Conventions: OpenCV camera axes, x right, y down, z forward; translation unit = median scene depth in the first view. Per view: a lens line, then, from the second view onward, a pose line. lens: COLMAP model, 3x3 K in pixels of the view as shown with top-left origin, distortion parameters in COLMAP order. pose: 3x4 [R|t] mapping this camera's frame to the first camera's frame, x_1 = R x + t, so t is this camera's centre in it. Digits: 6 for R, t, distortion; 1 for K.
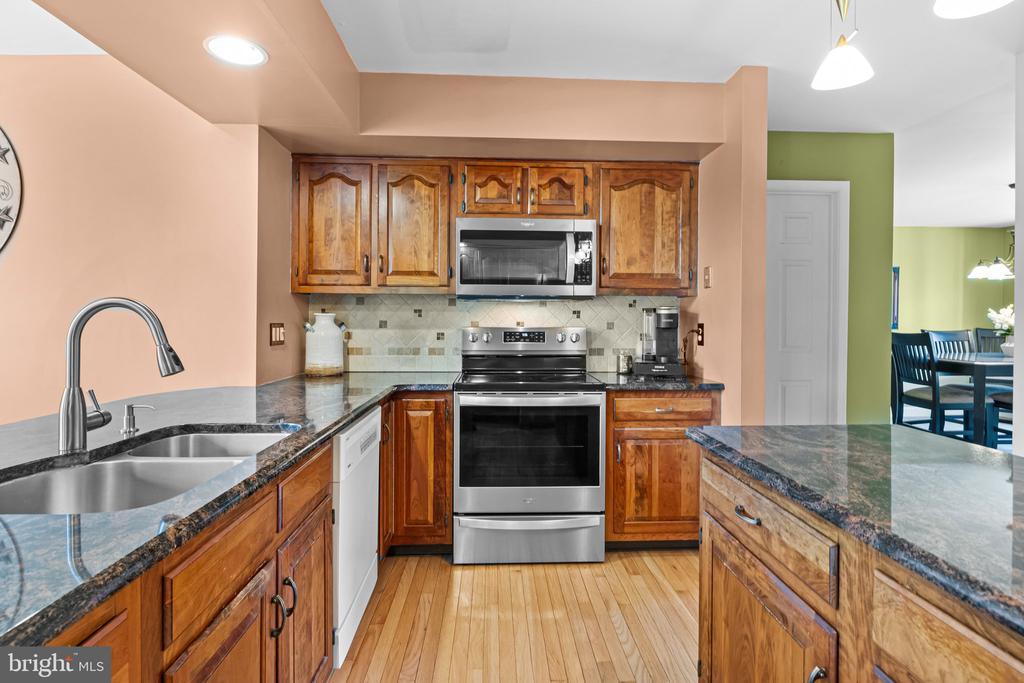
lens RADIAL K [[520.8, 0, 509.3], [0, 520.8, 323.6], [0, 0, 1]] dist [-0.010319, 0.000158]
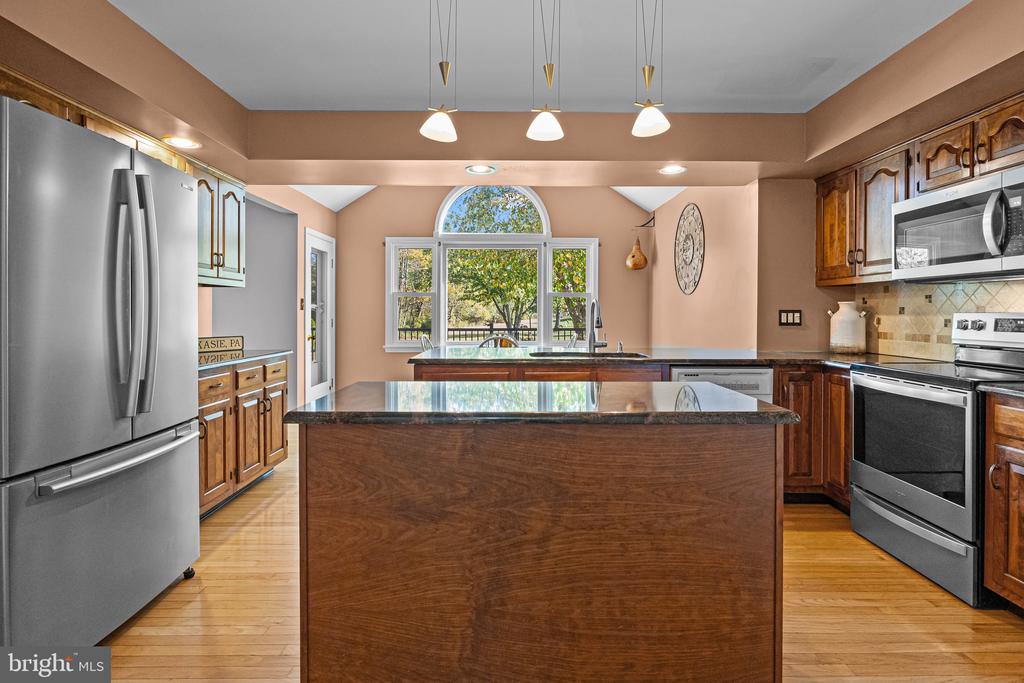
lens RADIAL K [[520.8, 0, 513.7], [0, 520.8, 313.6], [0, 0, 1]] dist [-0.010319, 0.000158]
pose [[-0.032988, -0.001497, -0.999455, 0.884579], [-0.002615, 0.999996, -0.001411, 0.011762], [0.999452, 0.002567, -0.032992, 0.286760]]
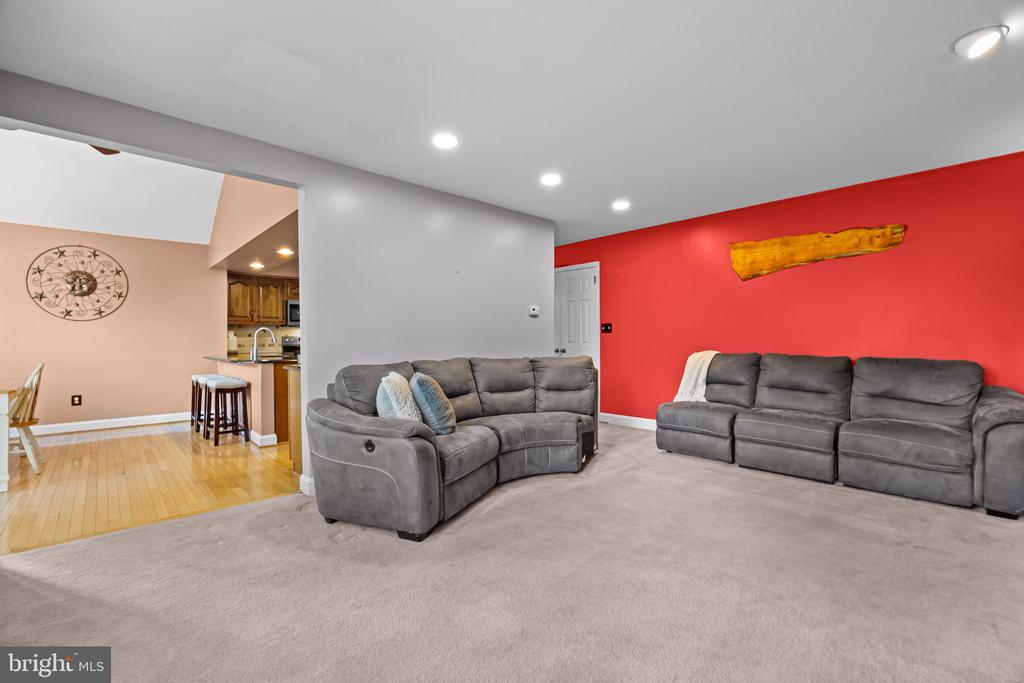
lens RADIAL K [[458.8, 0, 511.3], [0, 458.8, 341.2], [0, 0, 1]] dist [-0.012877, 0.000127]
pose [[0.759424, -0.008785, 0.650537, -0.814394], [0.004229, 0.999954, 0.008567, 0.018548], [-0.650582, -0.003754, 0.759426, -1.796263]]
